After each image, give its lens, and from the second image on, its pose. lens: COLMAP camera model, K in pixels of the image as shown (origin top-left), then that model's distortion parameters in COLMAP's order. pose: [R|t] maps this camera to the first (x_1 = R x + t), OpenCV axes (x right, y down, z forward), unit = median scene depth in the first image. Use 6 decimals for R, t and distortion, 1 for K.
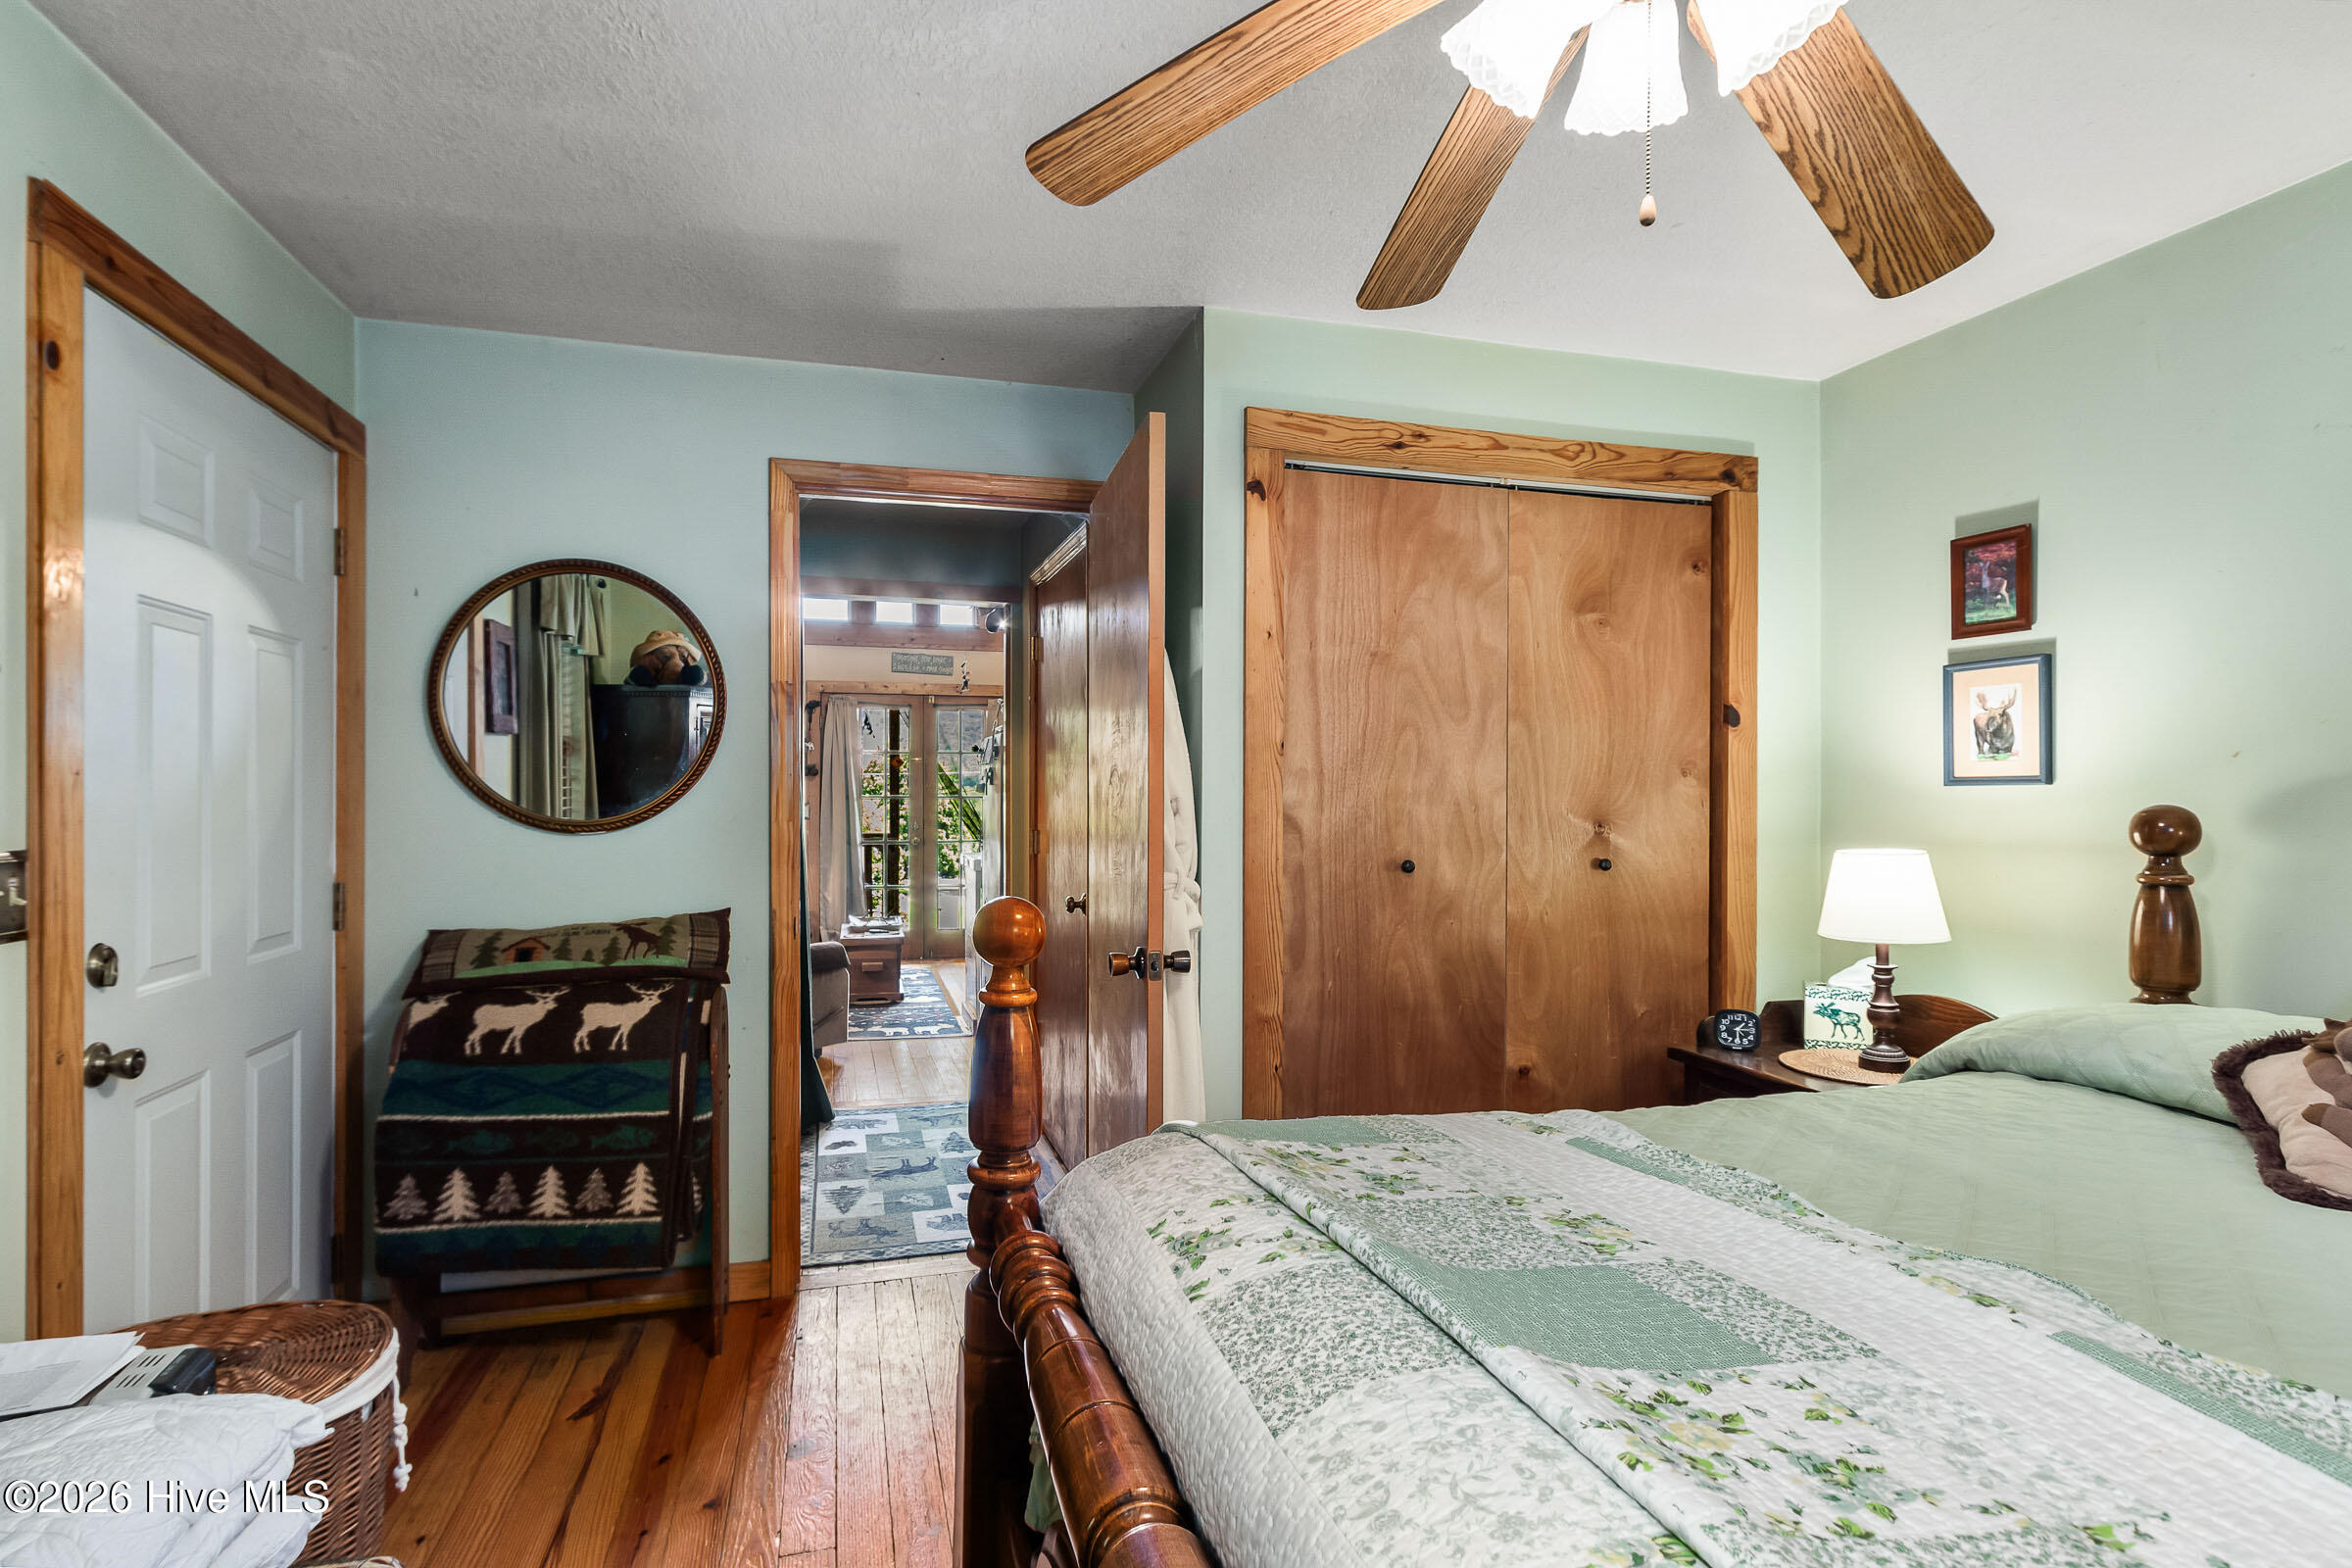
lens RADIAL K [[1126.2, 0, 1133.9], [0, 1126.2, 789.7], [0, 0, 1]] dist [0.003356, -0.002555]
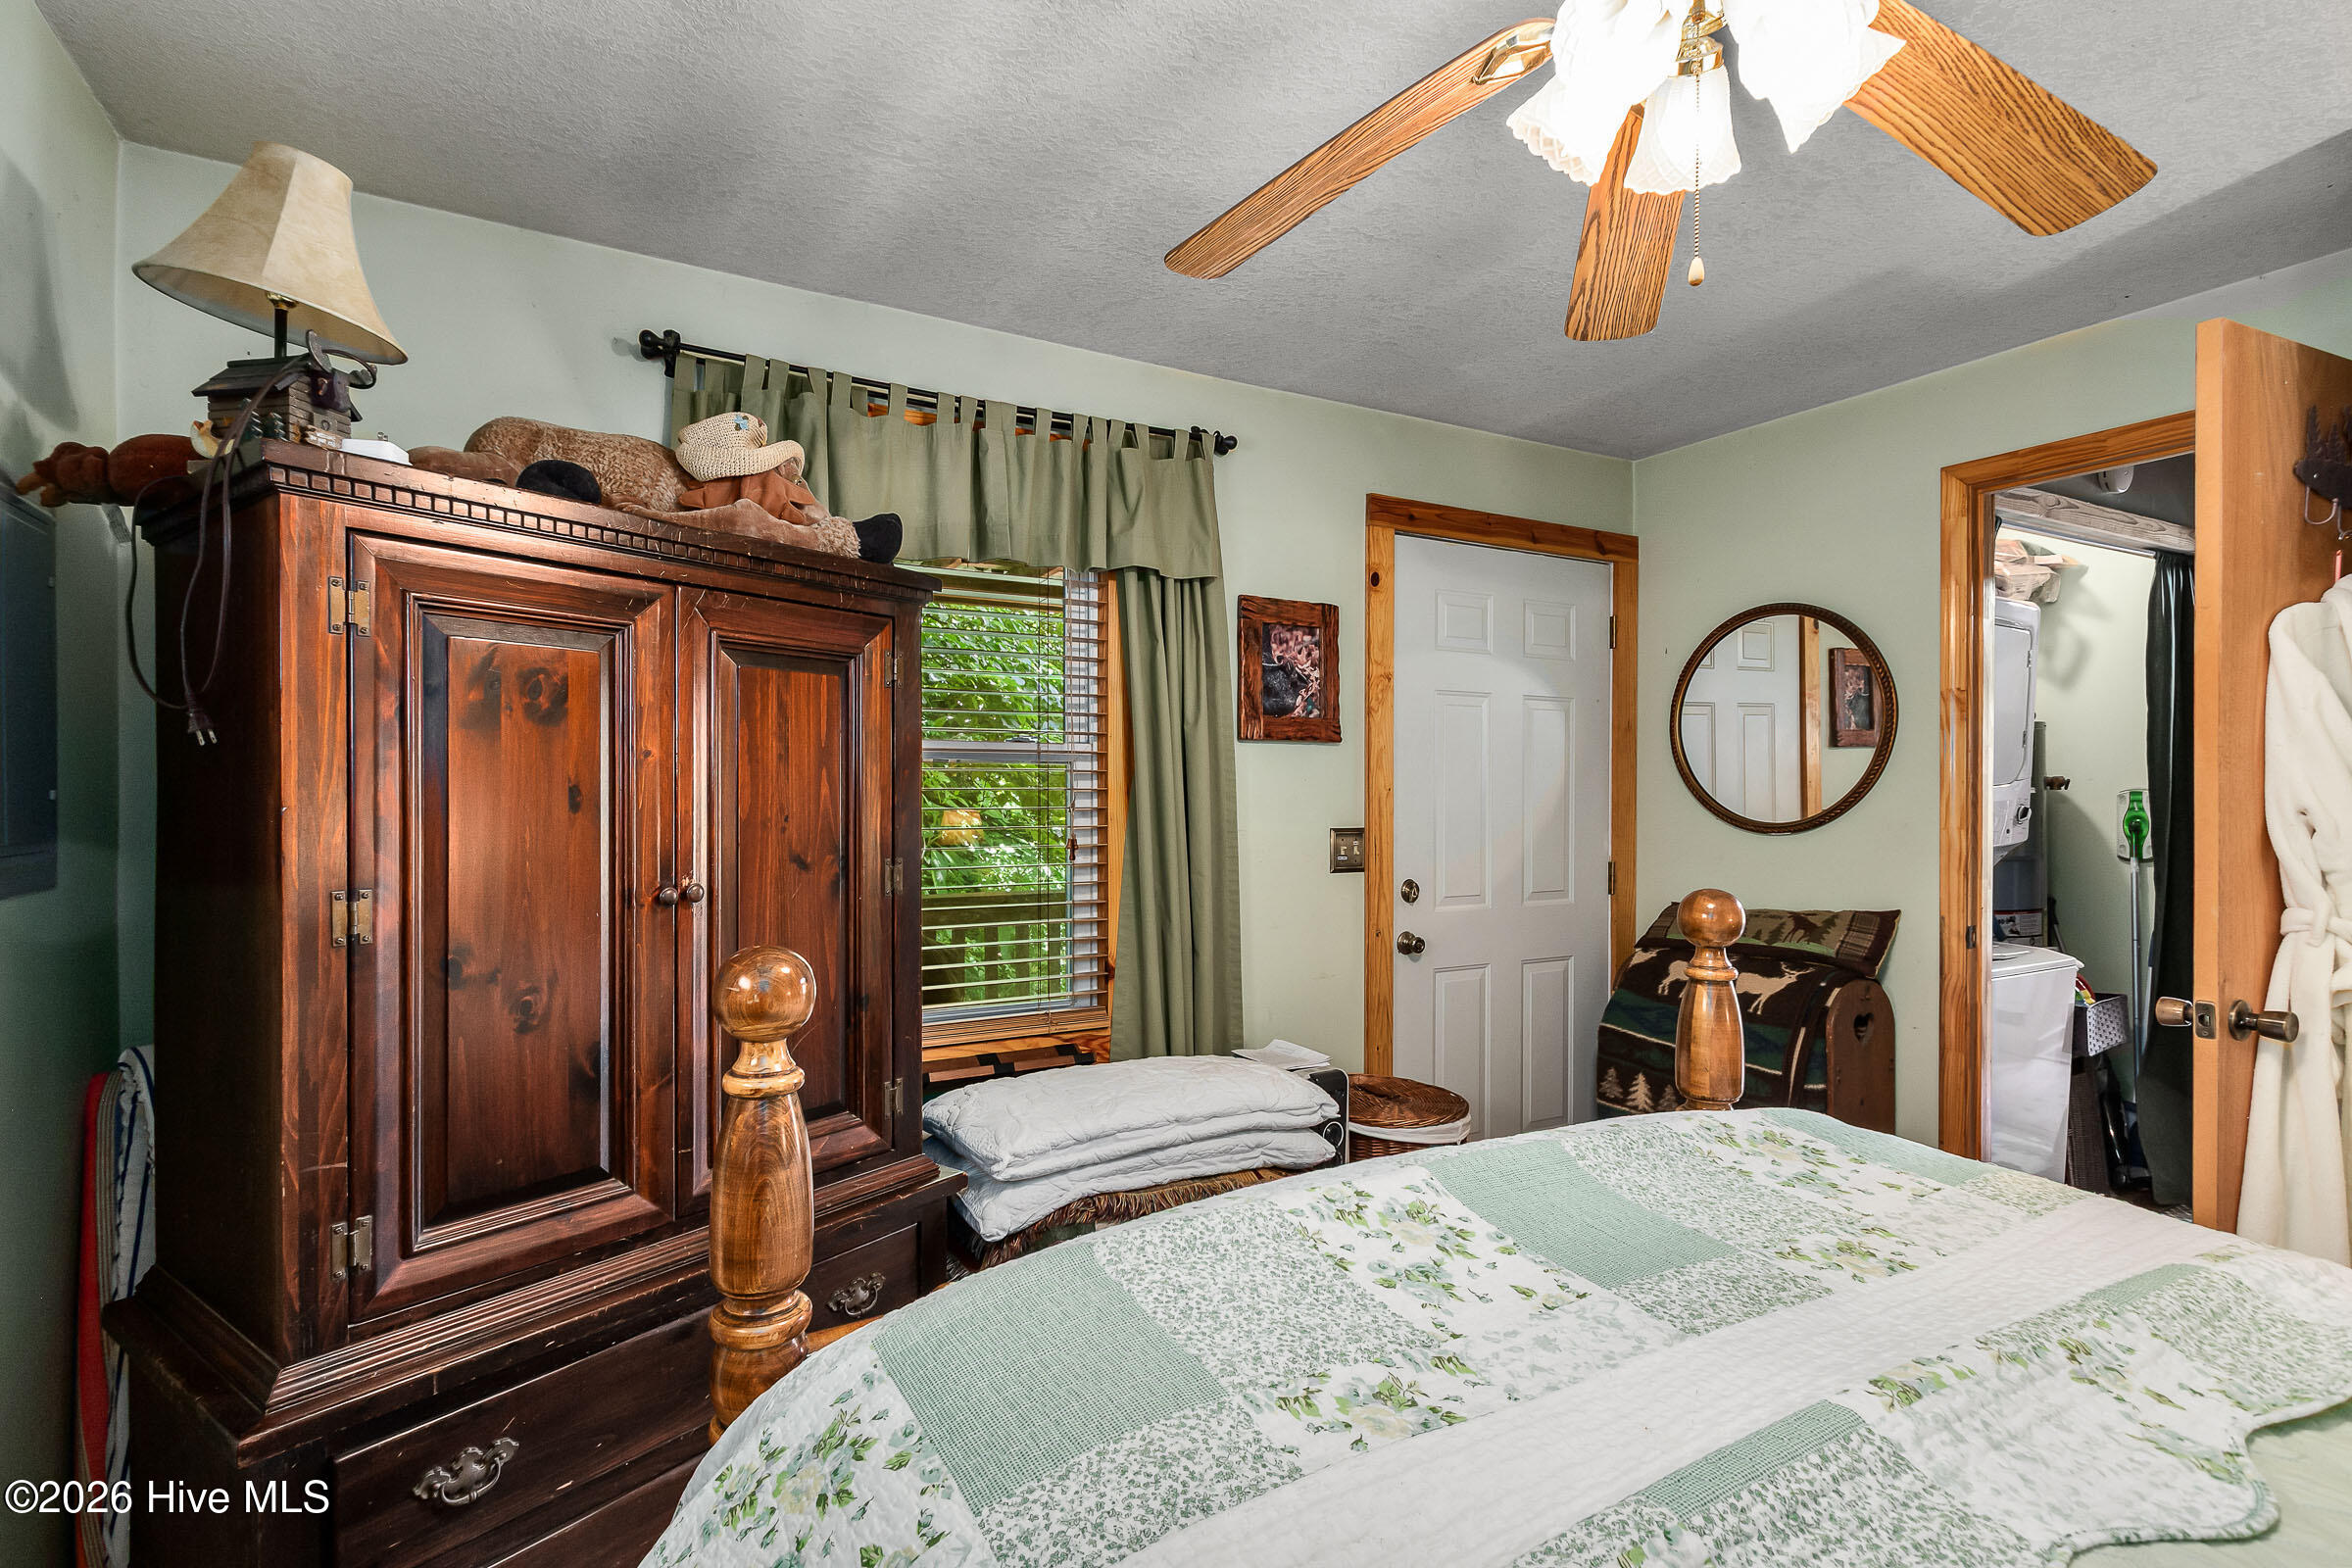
lens RADIAL K [[1142.3, 0, 1174.7], [0, 1142.3, 796.7], [0, 0, 1]] dist [-0.002779, -0.000892]
pose [[0.251163, 0.000145, -0.967945, 0.581219], [0.002278, 0.999997, 0.000741, -0.003005], [0.967942, -0.002391, 0.251162, 0.094933]]
